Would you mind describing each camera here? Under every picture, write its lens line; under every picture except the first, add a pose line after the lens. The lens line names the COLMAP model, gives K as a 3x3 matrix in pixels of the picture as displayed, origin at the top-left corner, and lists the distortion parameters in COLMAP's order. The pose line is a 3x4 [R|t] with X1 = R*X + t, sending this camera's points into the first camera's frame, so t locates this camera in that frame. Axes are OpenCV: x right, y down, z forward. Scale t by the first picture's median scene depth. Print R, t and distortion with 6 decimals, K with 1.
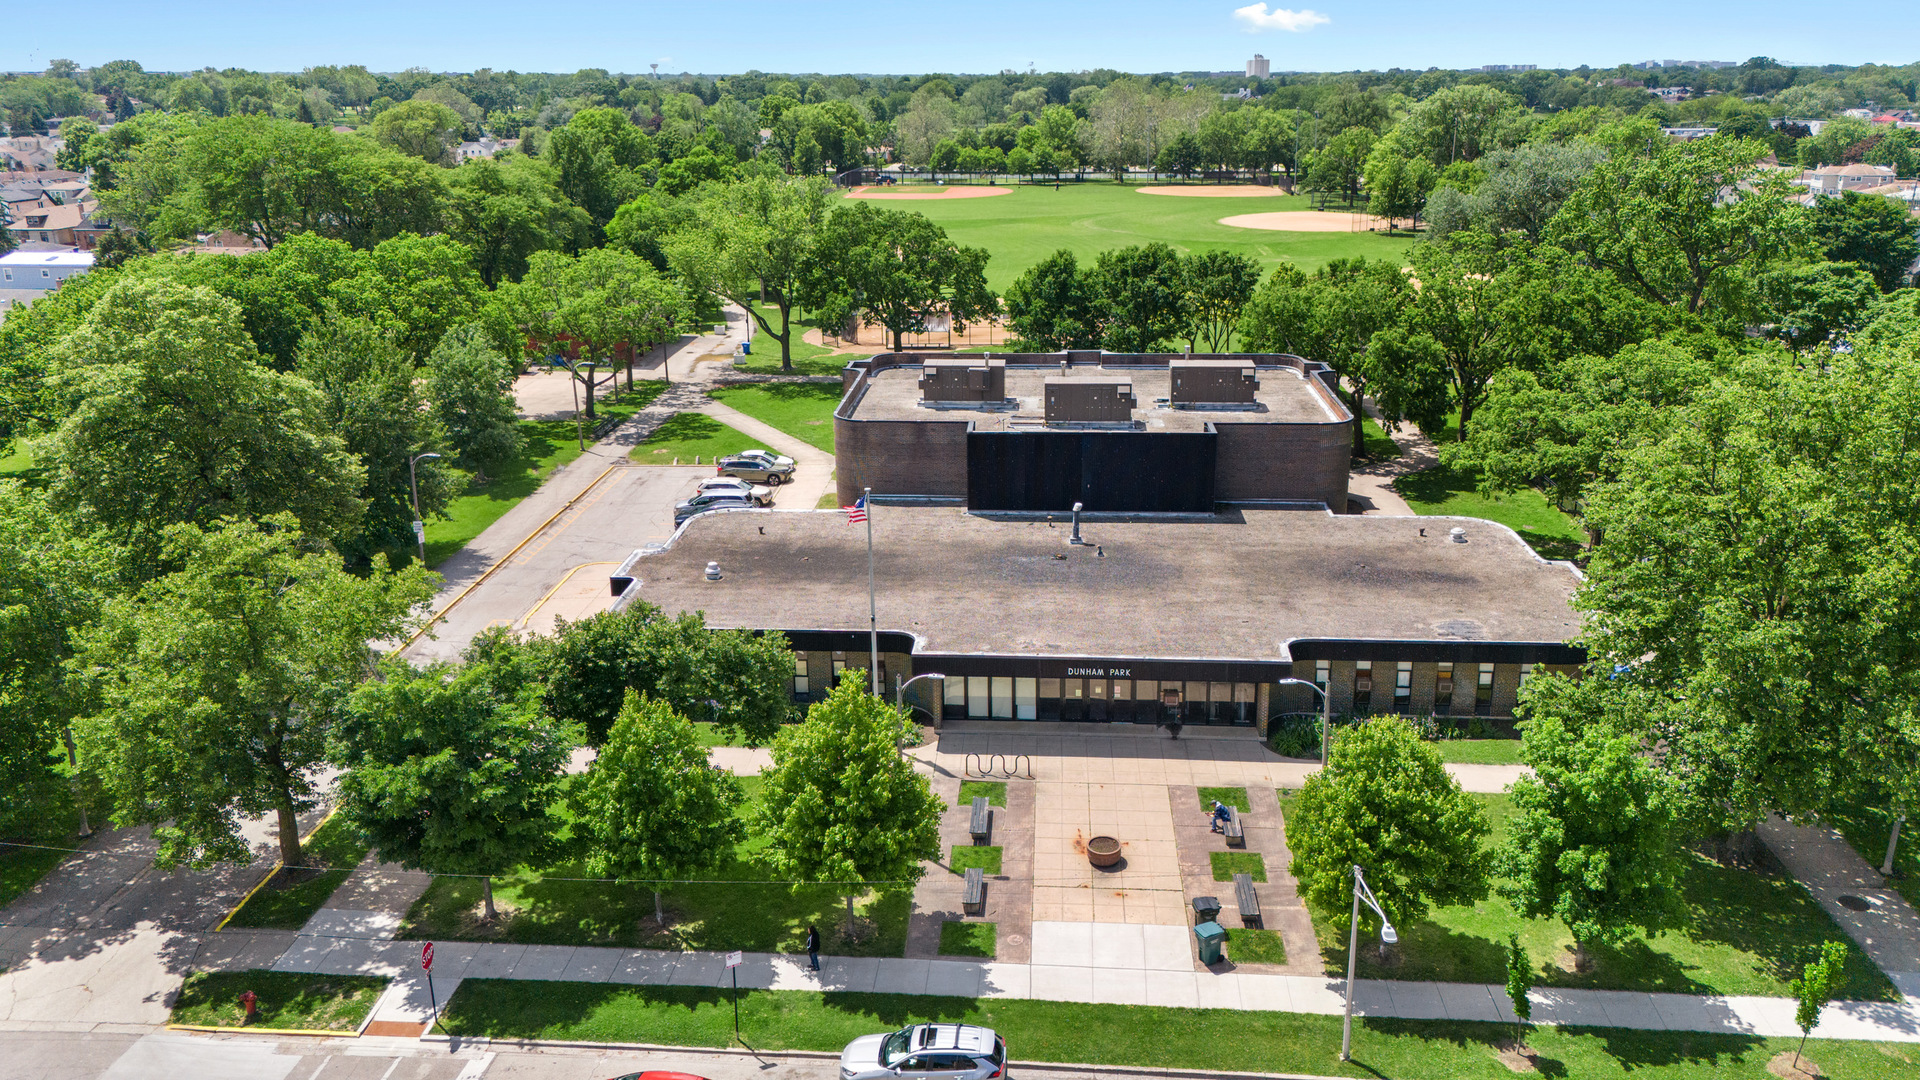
lens RADIAL K [[1398.6, 0, 960.0], [0, 1398.6, 540.0], [0, 0, 1]] dist [0.081150, -0.071004]
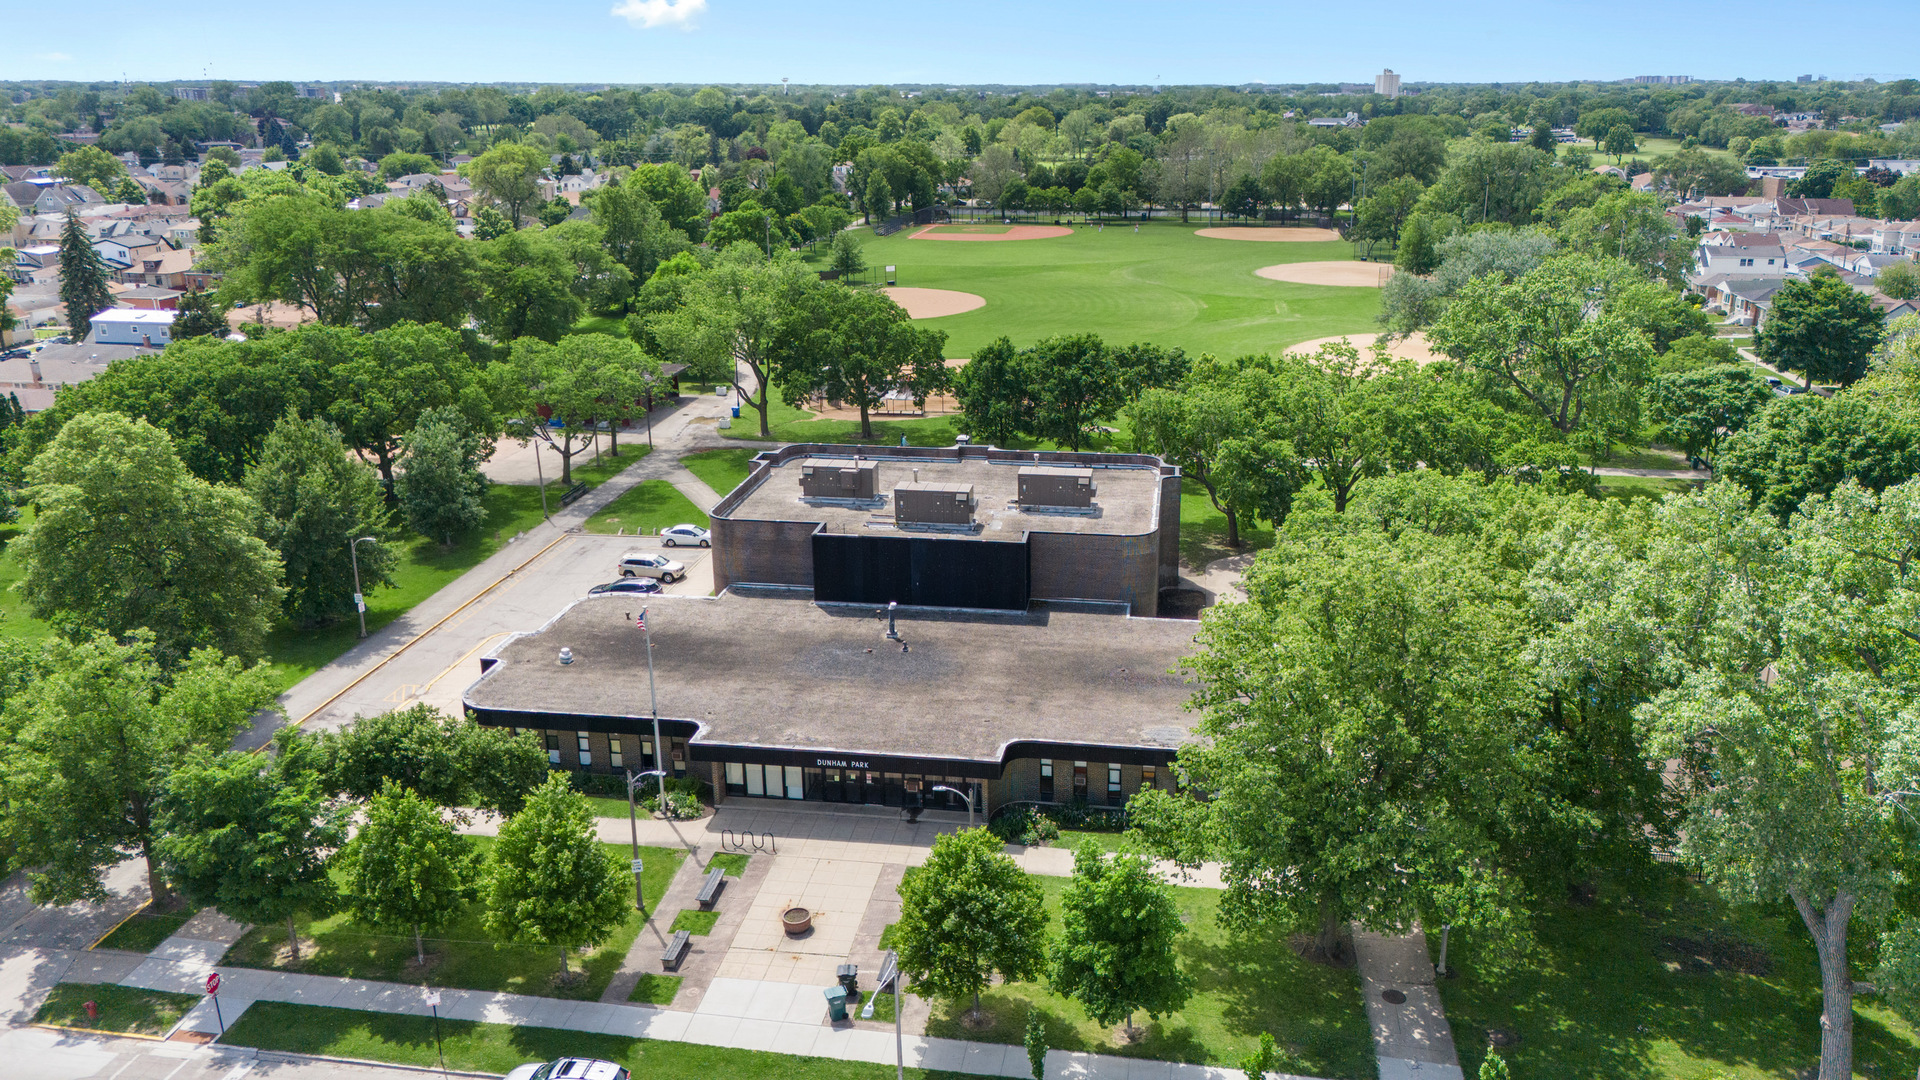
lens RADIAL K [[1415.9, 0, 960.0], [0, 1415.9, 540.0], [0, 0, 1]] dist [0.092481, -0.084039]
pose [[0.995409, 0.028211, -0.091456, 0.214788], [-0.028801, 0.999572, -0.005135, -0.064697], [0.091272, 0.007746, 0.995796, -0.133180]]
